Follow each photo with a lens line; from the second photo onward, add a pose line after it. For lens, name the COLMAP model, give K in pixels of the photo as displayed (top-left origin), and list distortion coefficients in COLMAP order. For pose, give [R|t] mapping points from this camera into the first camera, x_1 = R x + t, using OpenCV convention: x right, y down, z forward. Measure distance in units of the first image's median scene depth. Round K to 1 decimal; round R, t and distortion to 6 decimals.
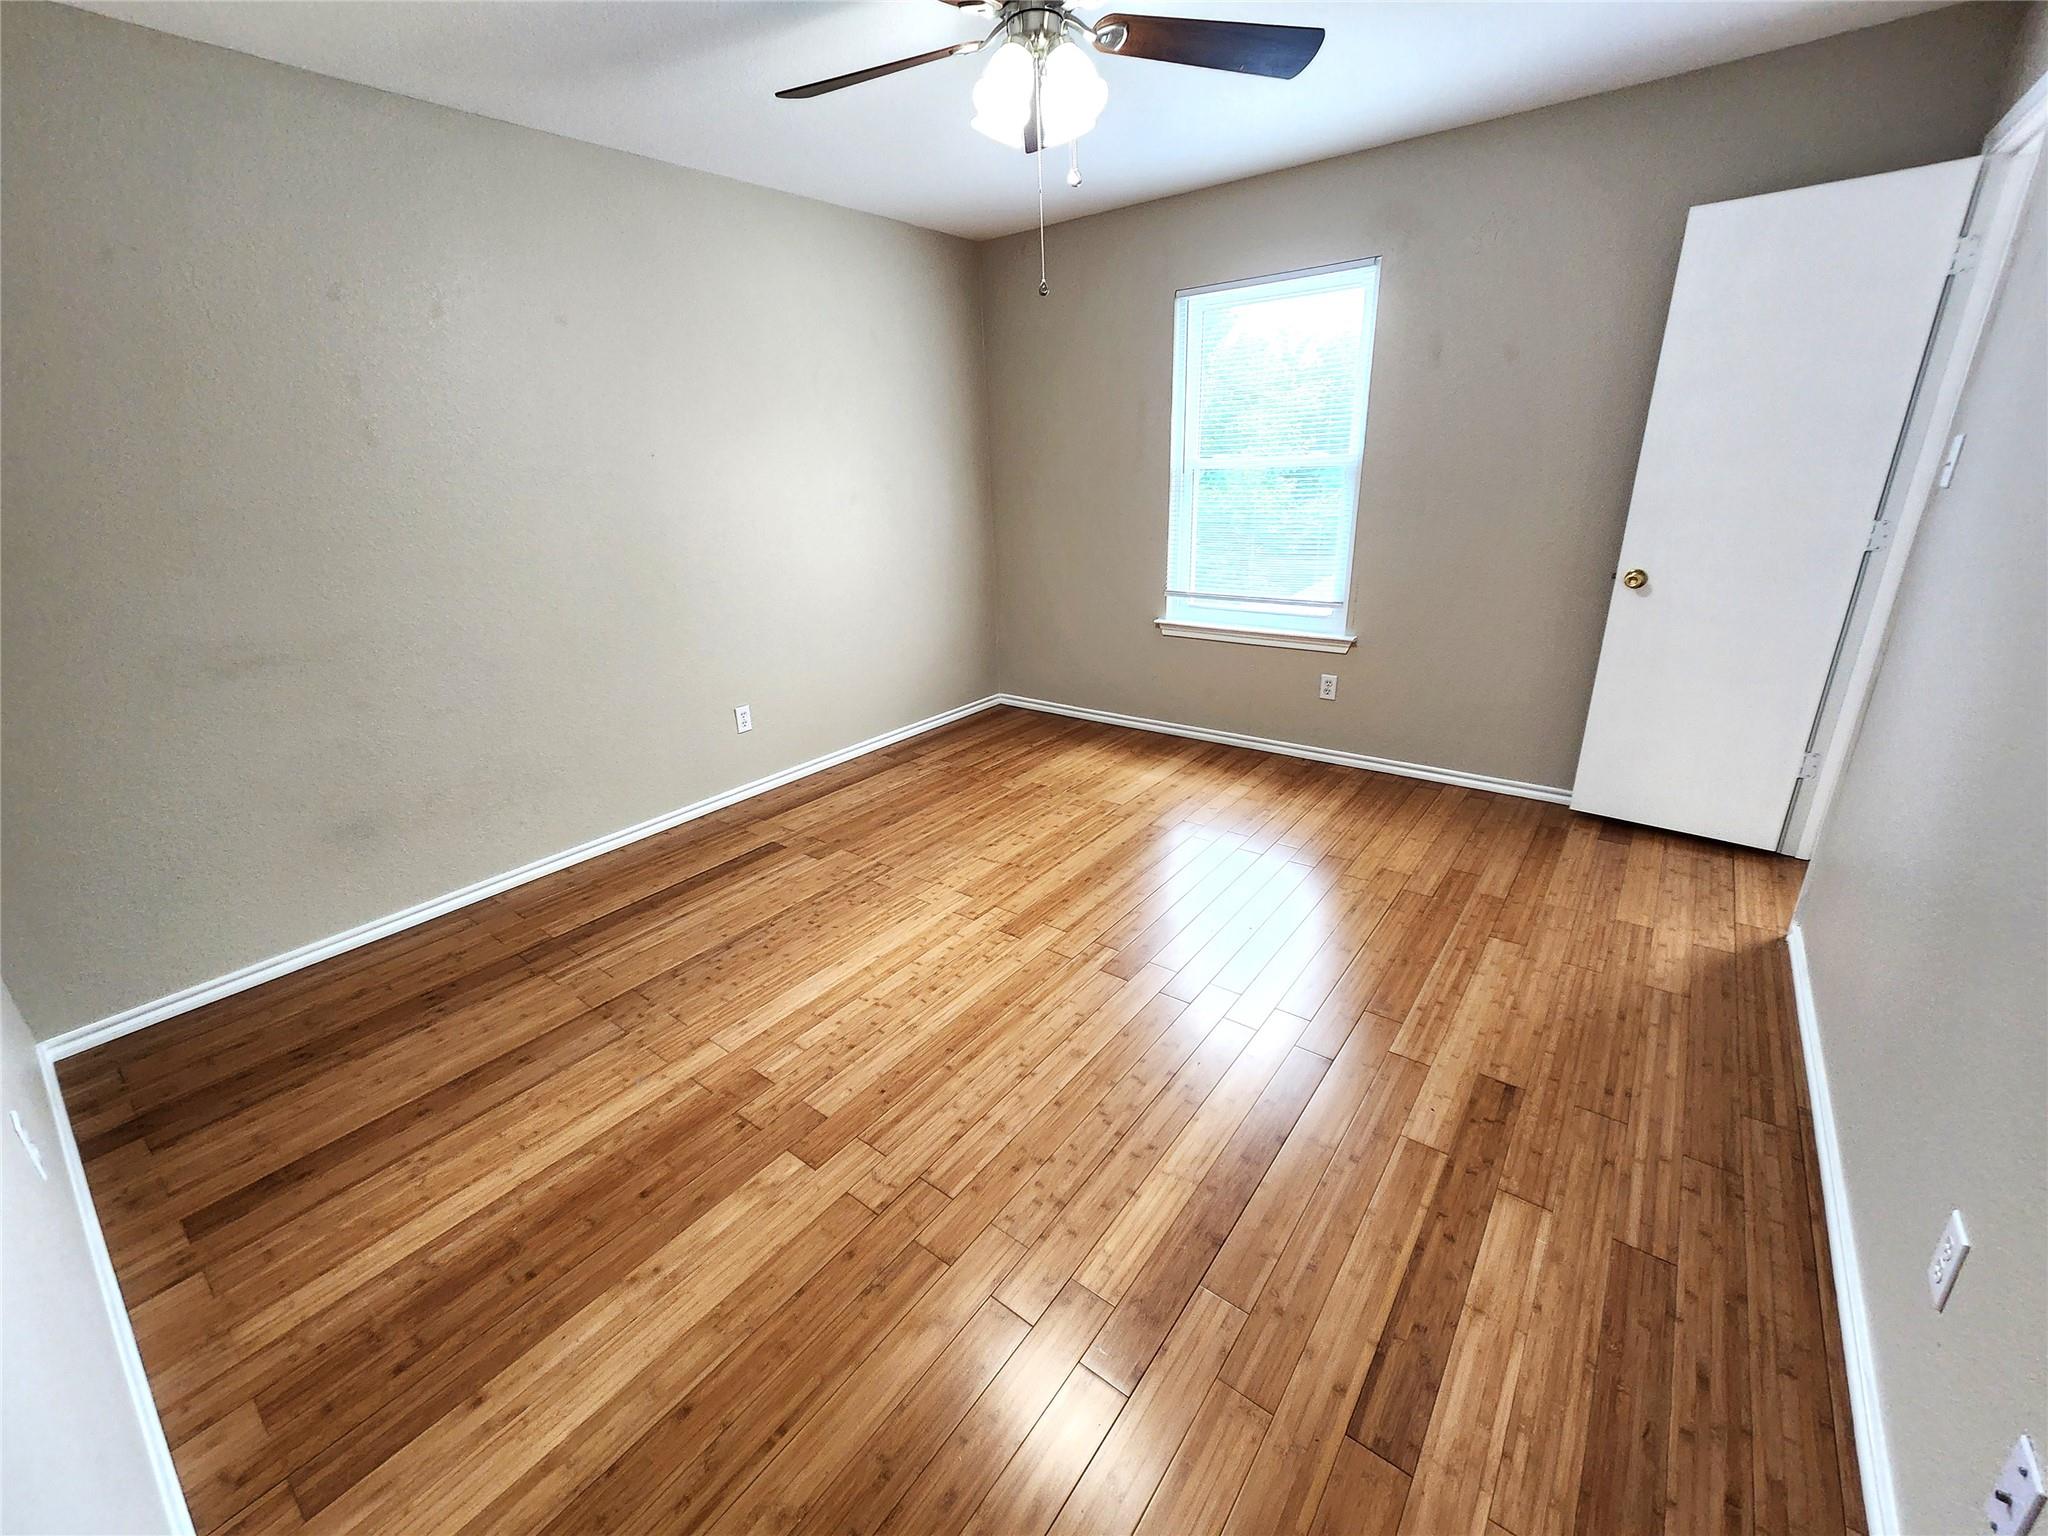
lens RADIAL K [[843.9, 0, 1013.0], [0, 843.9, 757.9], [0, 0, 1]] dist [0.000466, -0.000048]
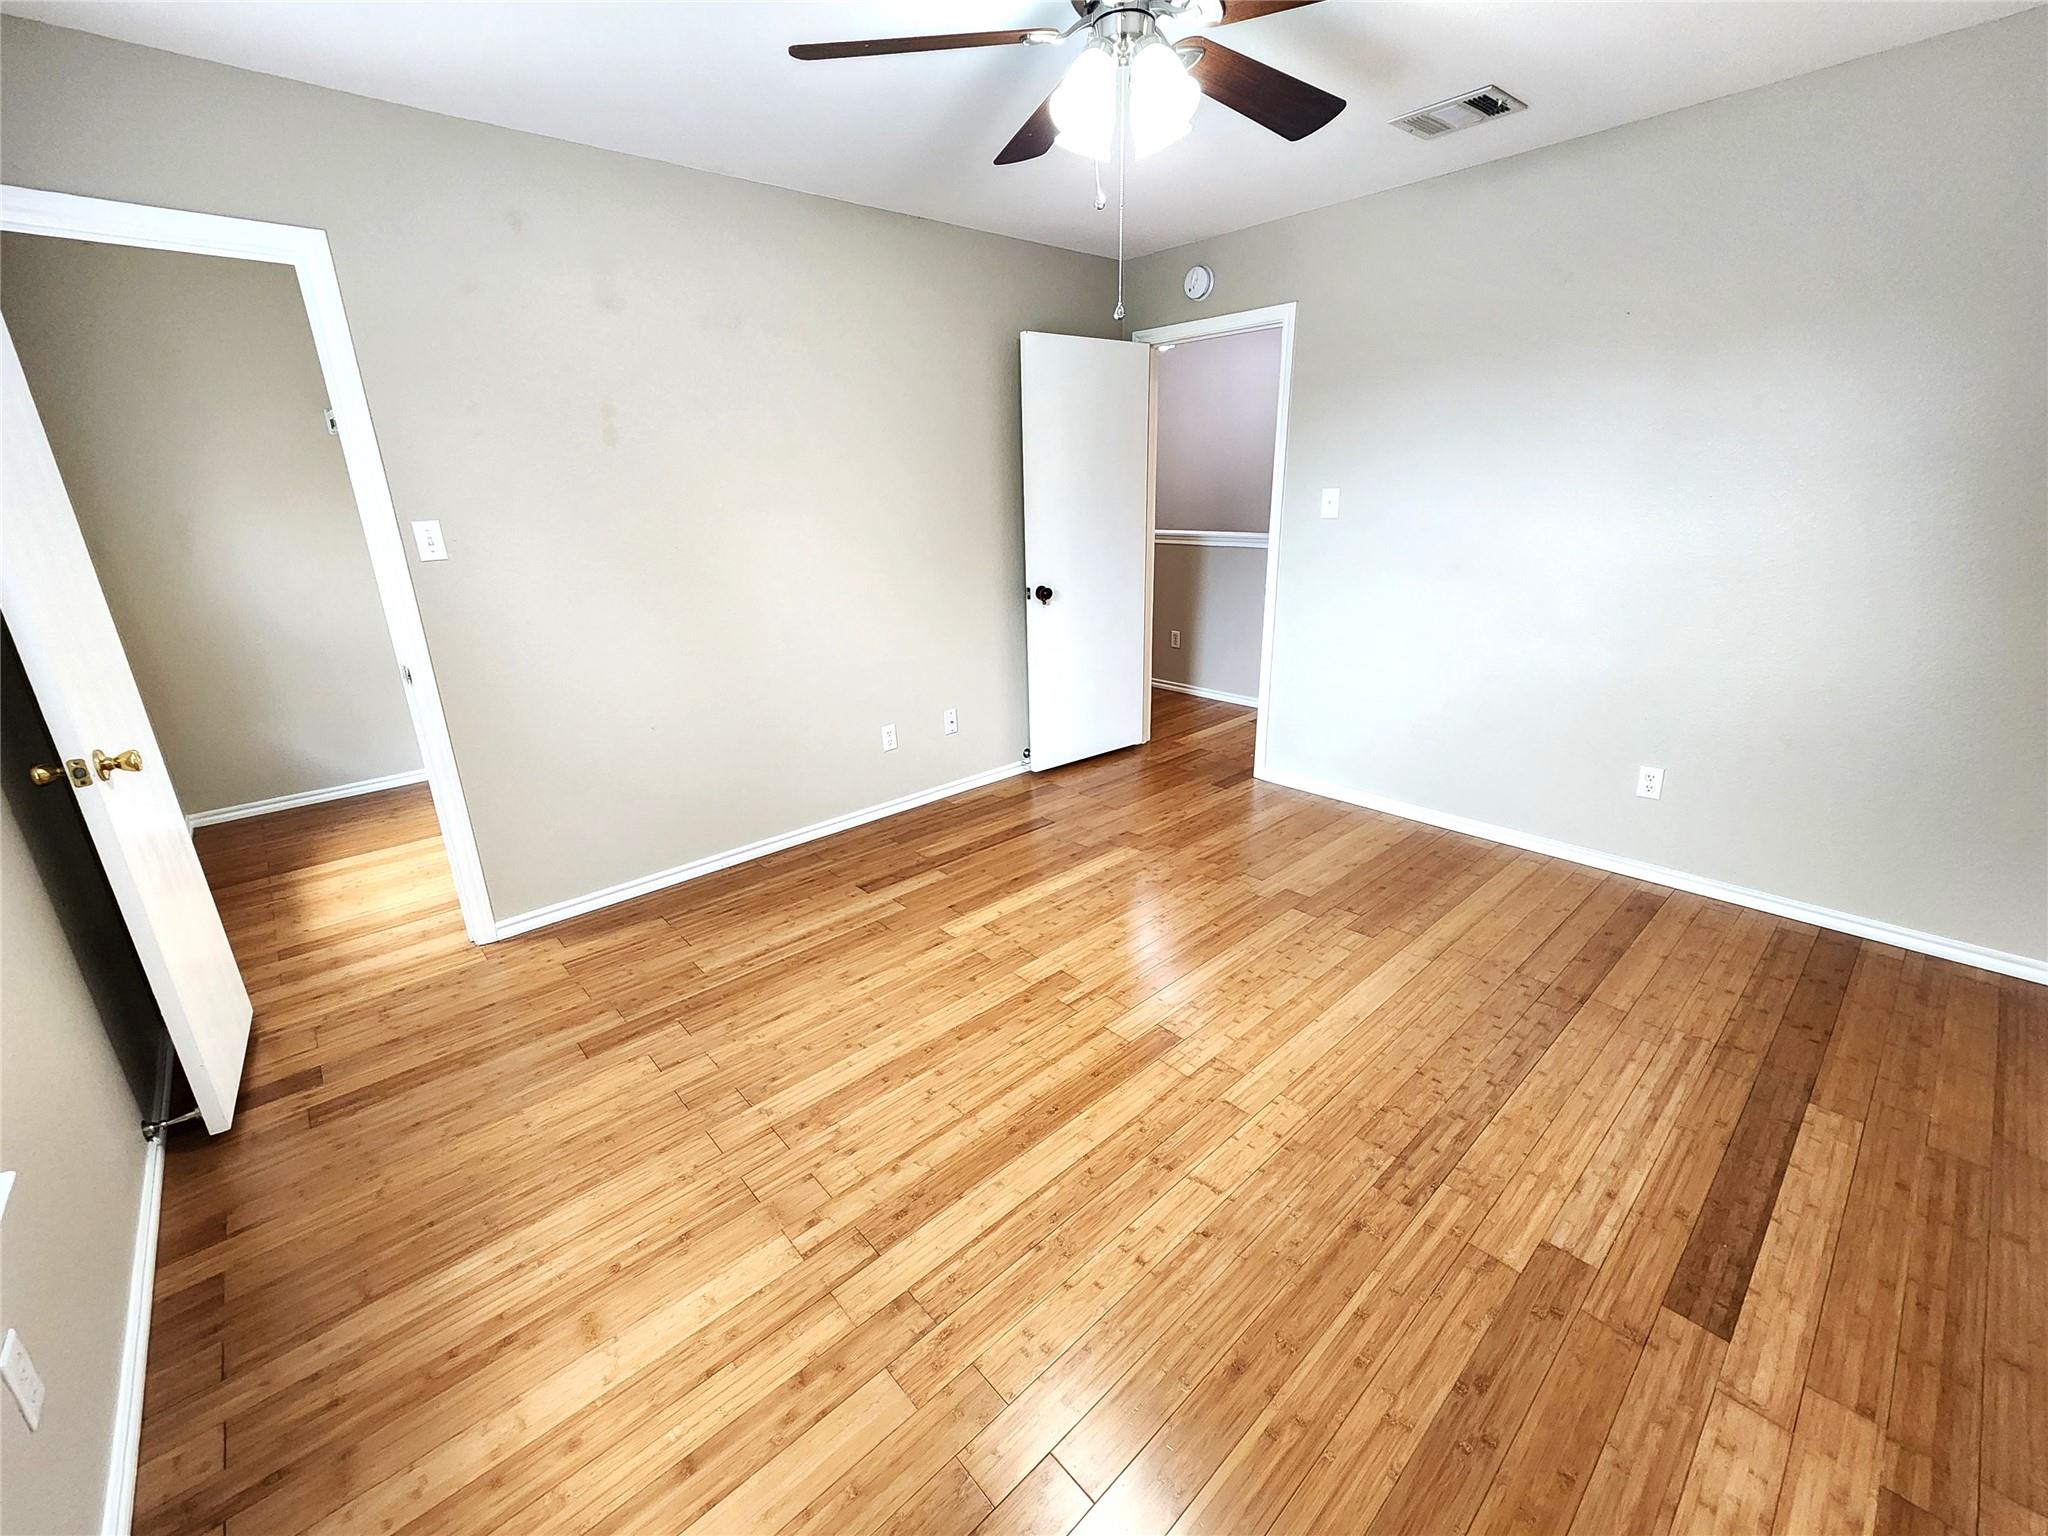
lens RADIAL K [[843.9, 0, 1013.0], [0, 843.9, 757.9], [0, 0, 1]] dist [0.000466, -0.000048]
pose [[-0.981323, 0.005761, 0.192281, -0.015199], [0.121921, 0.791780, 0.598515, -0.605706], [-0.148796, 0.610779, -0.777694, 1.665204]]
